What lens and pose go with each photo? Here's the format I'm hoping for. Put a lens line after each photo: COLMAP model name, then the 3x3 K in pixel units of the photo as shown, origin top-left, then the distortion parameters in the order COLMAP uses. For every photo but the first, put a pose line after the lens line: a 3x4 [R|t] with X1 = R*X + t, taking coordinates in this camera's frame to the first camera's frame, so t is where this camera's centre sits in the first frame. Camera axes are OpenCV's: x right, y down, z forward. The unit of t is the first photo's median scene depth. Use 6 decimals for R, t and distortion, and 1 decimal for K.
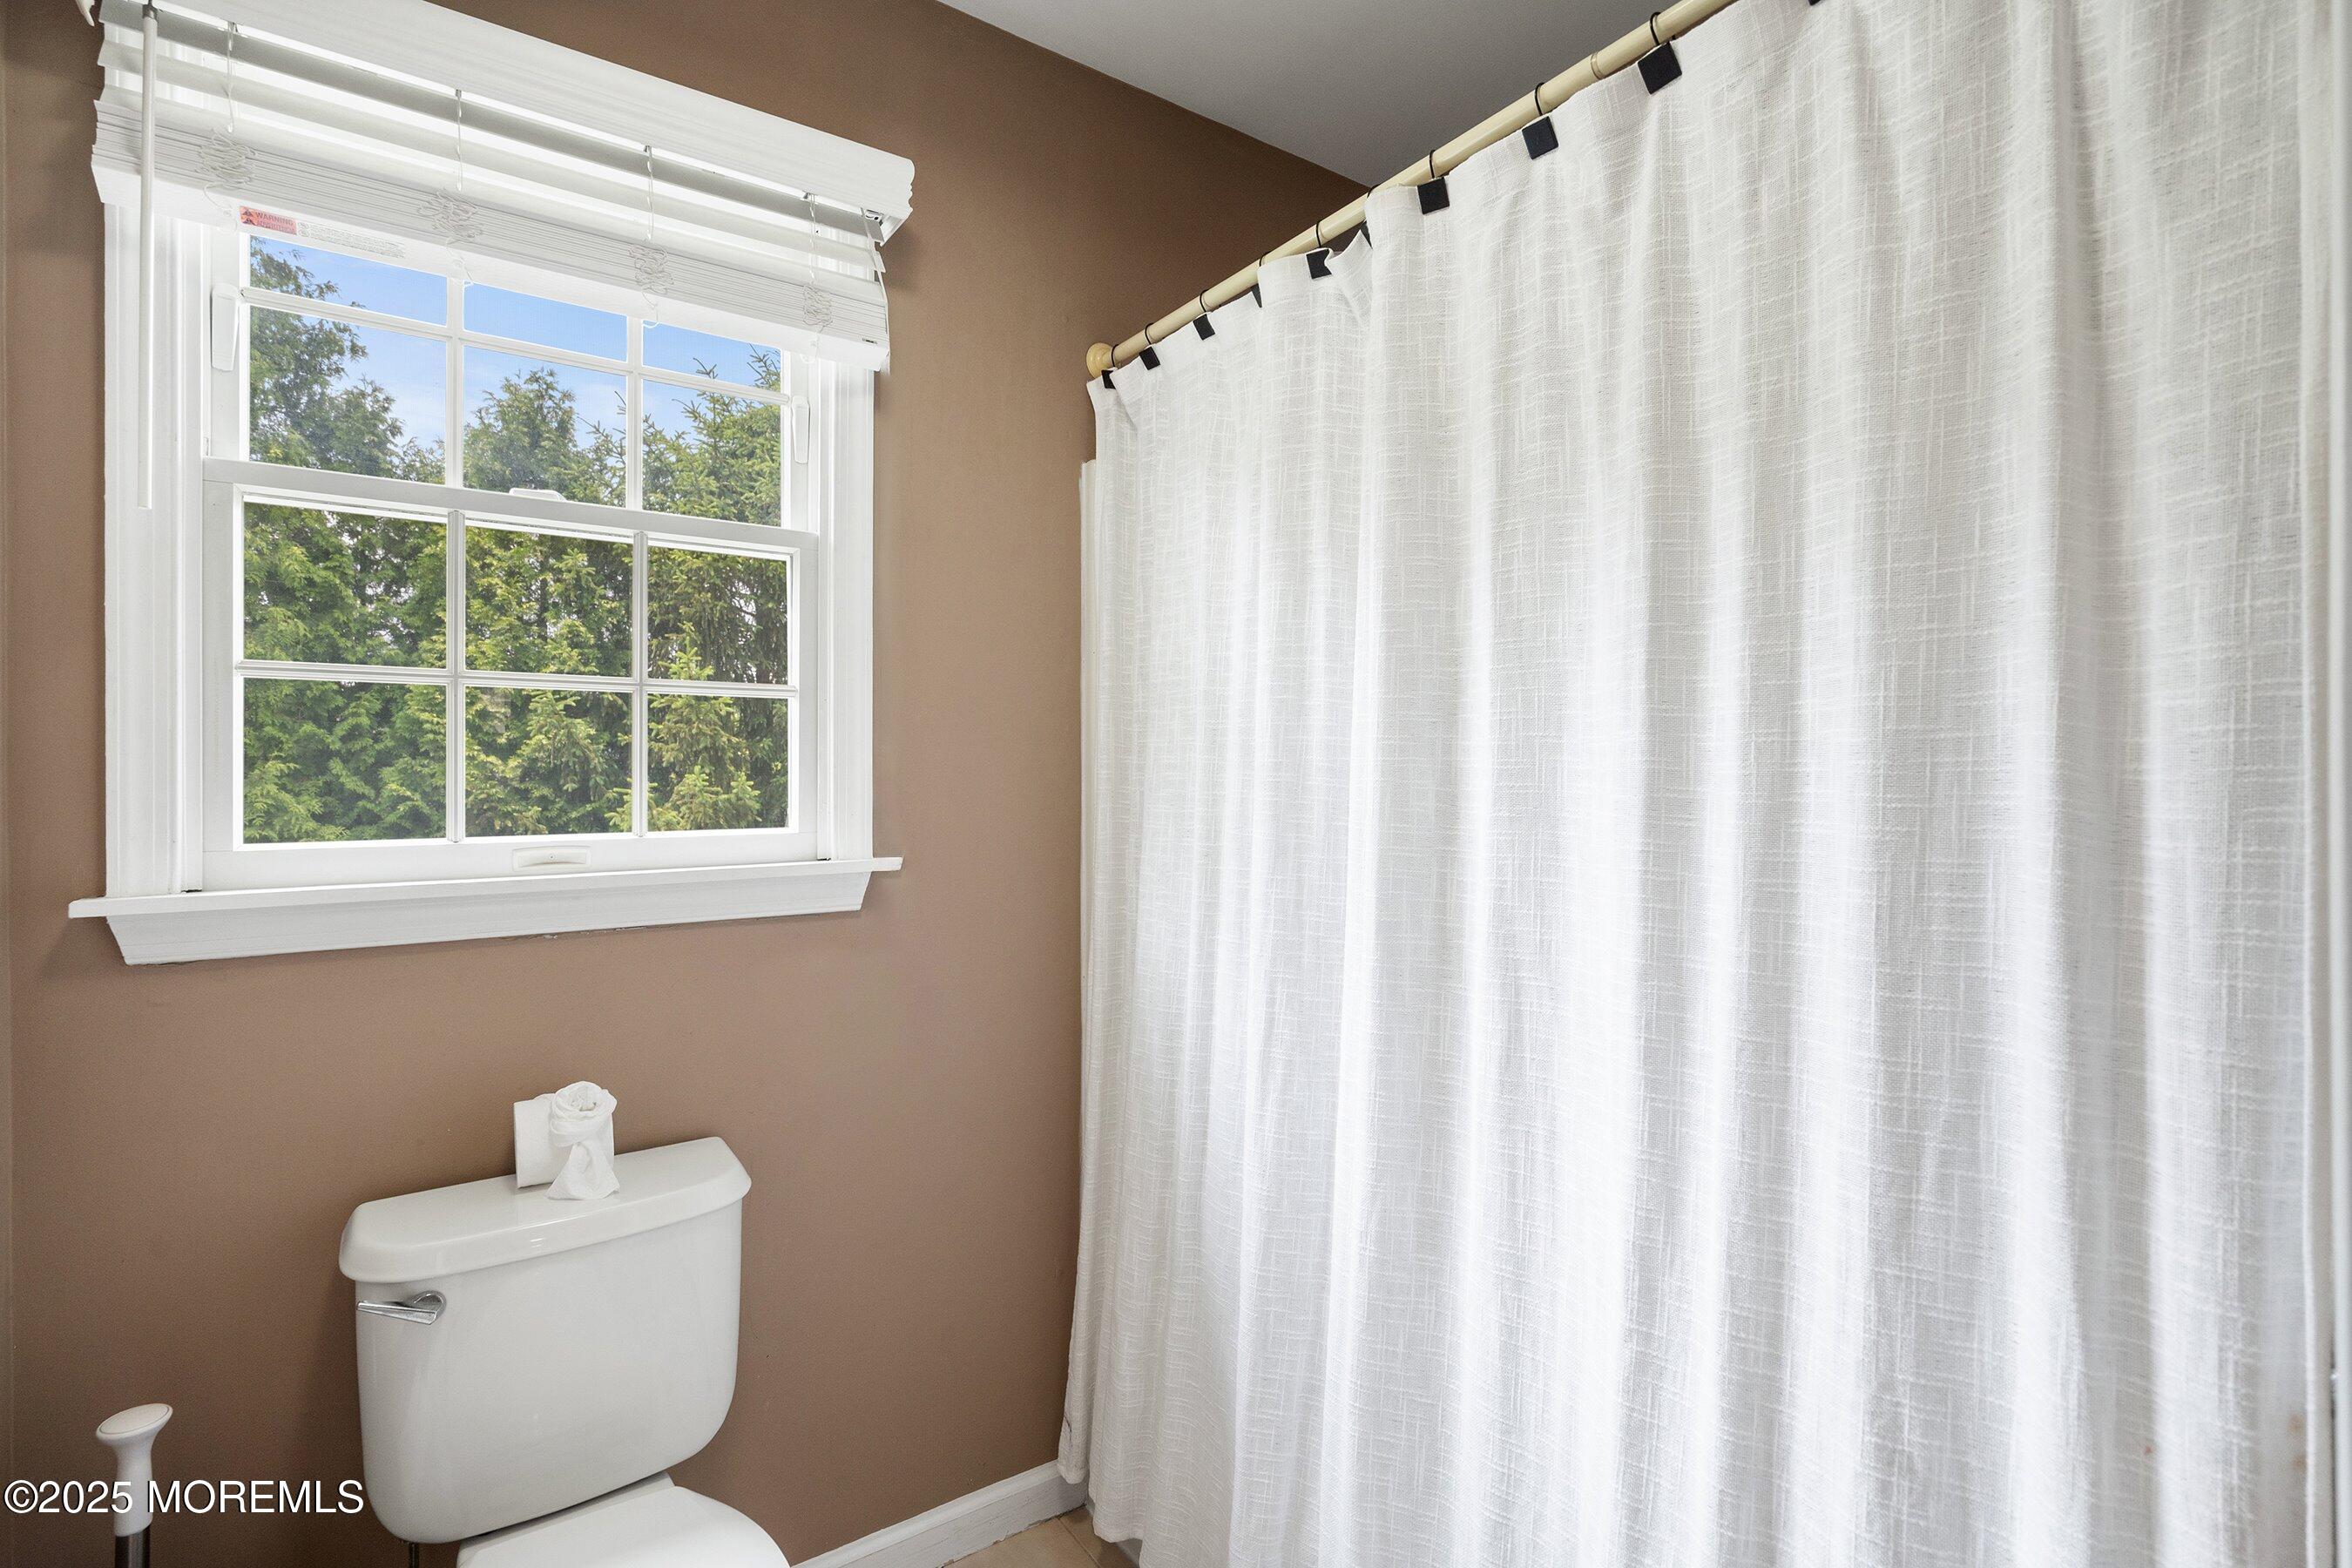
lens RADIAL K [[1074.2, 0, 1178.2], [0, 1074.2, 781.5], [0, 0, 1]] dist [-0.004881, 0.000601]
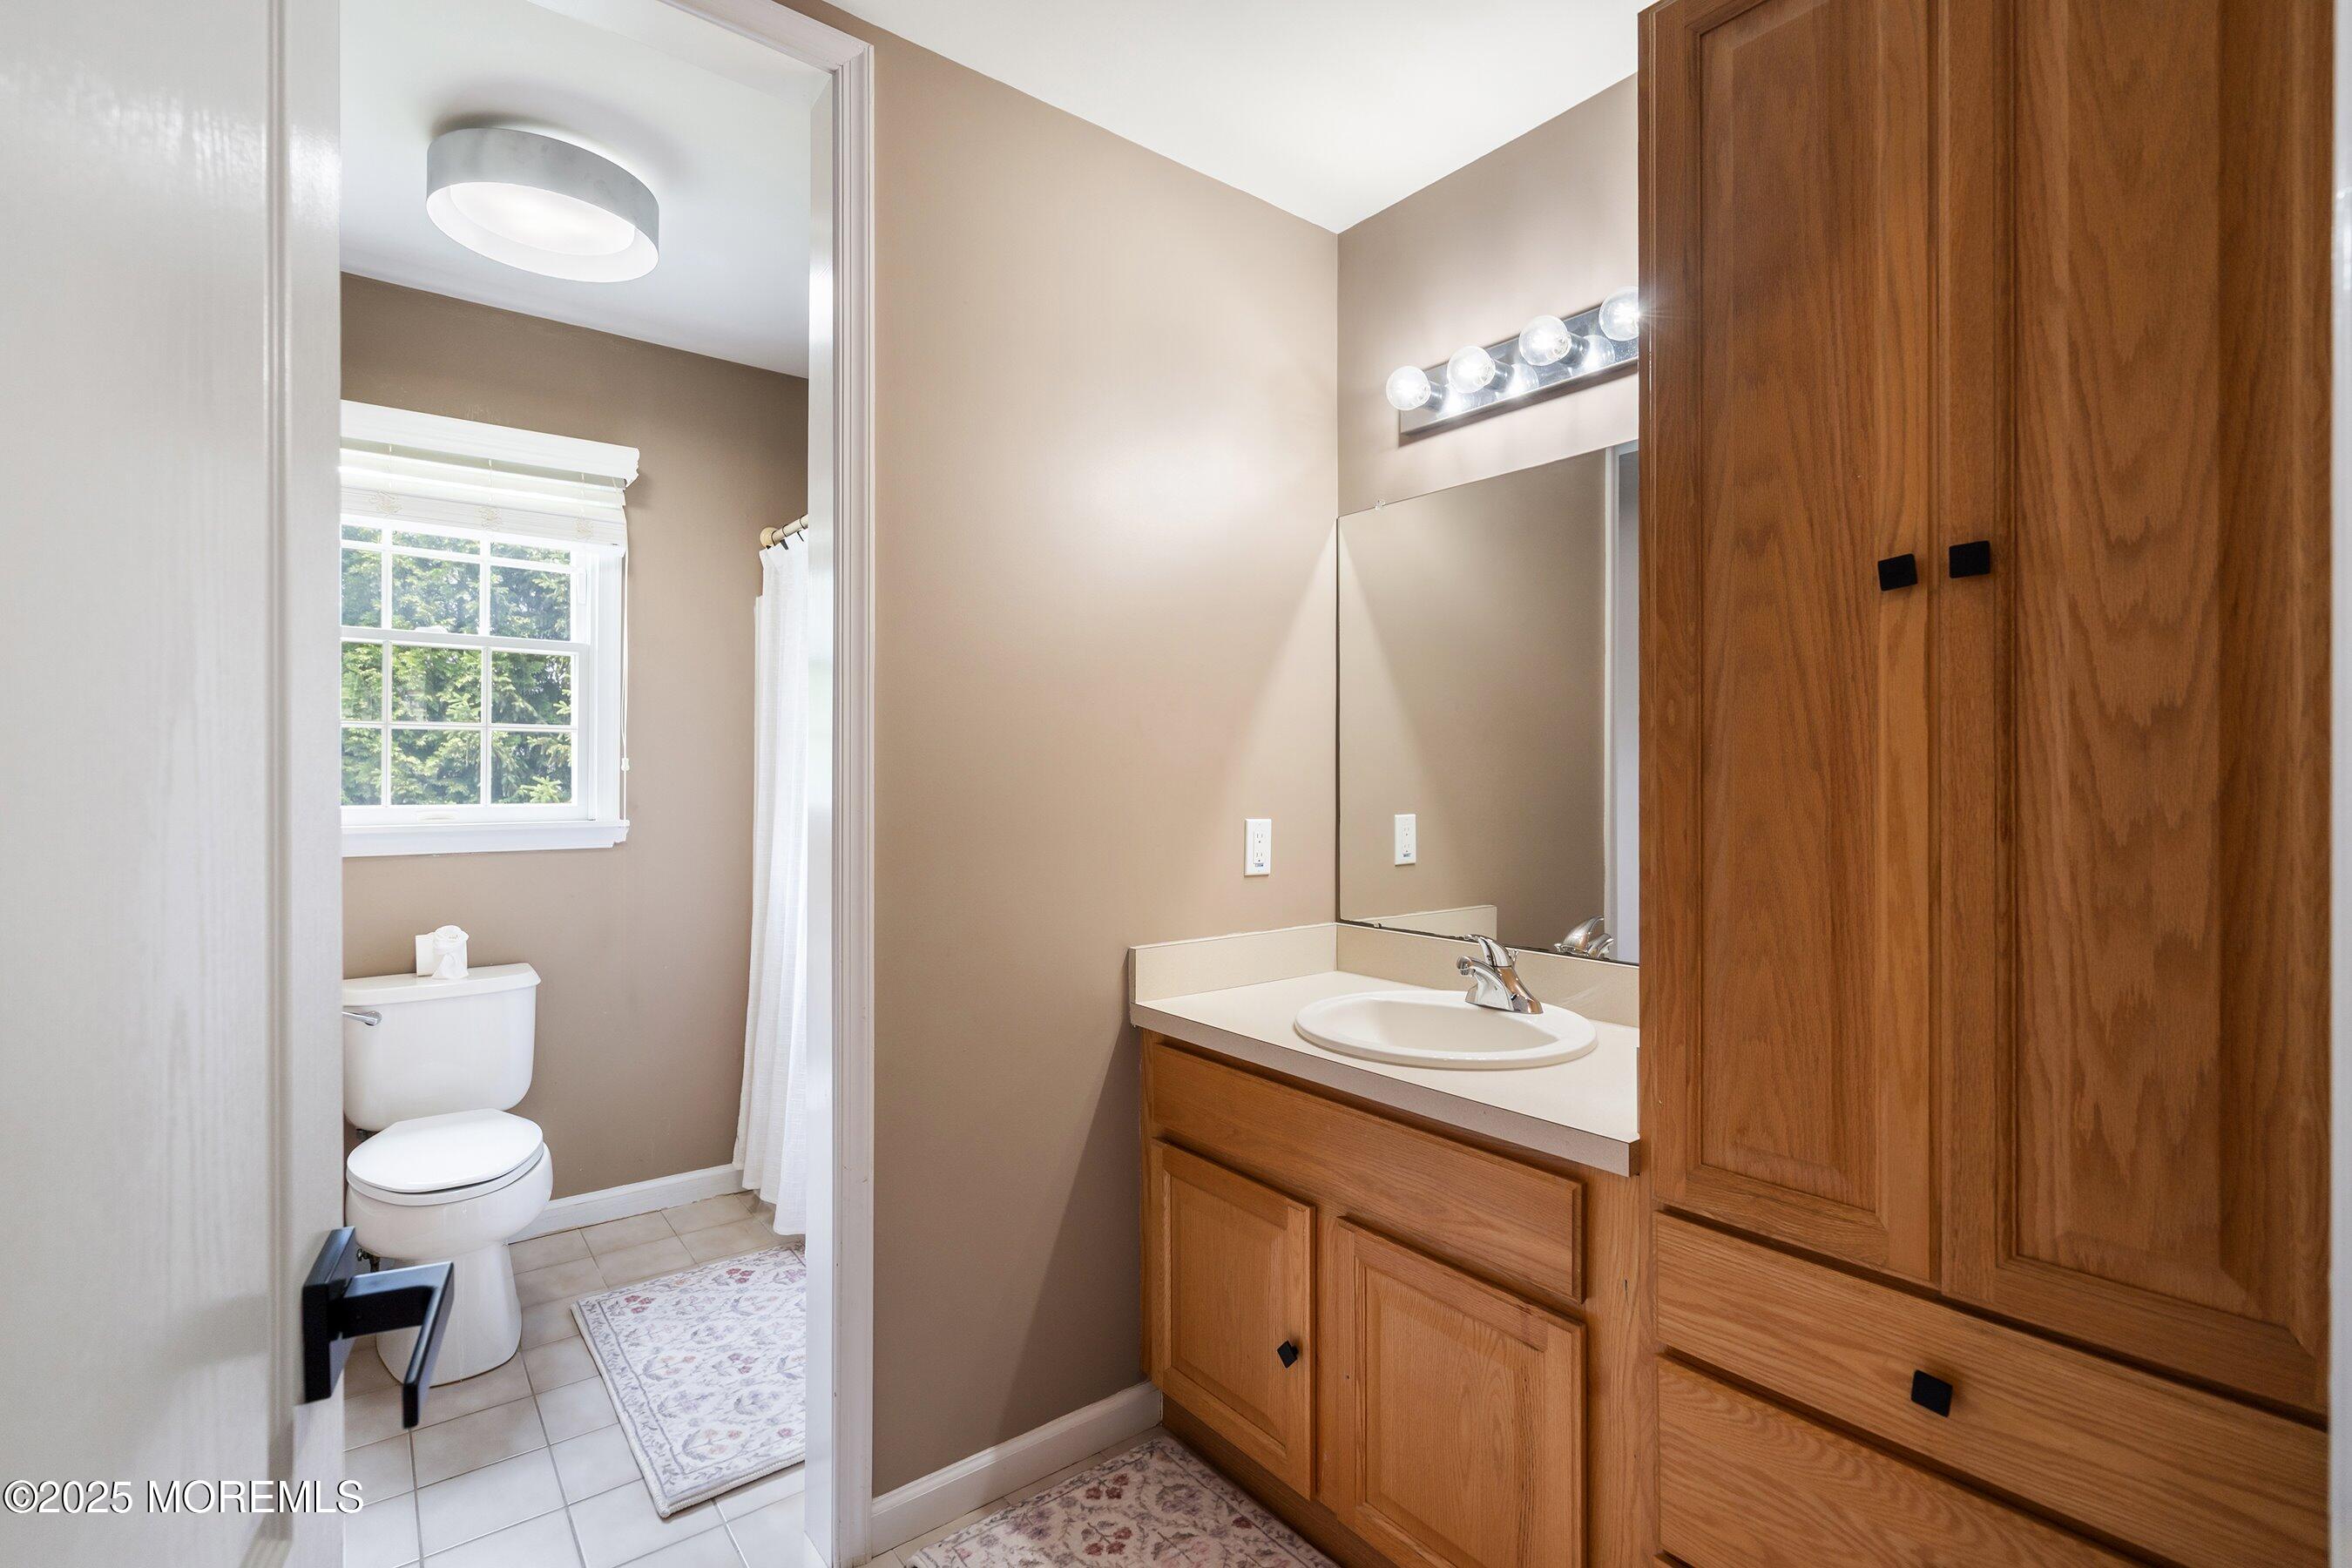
lens RADIAL K [[1074.2, 0, 1173.1], [0, 1074.2, 784.4], [0, 0, 1]] dist [-0.004881, 0.000601]
pose [[0.998876, 0.005849, 0.047047, 0.539045], [-0.005867, 0.999983, 0.000235, 0.003644], [-0.047045, -0.000510, 0.998893, -0.823691]]
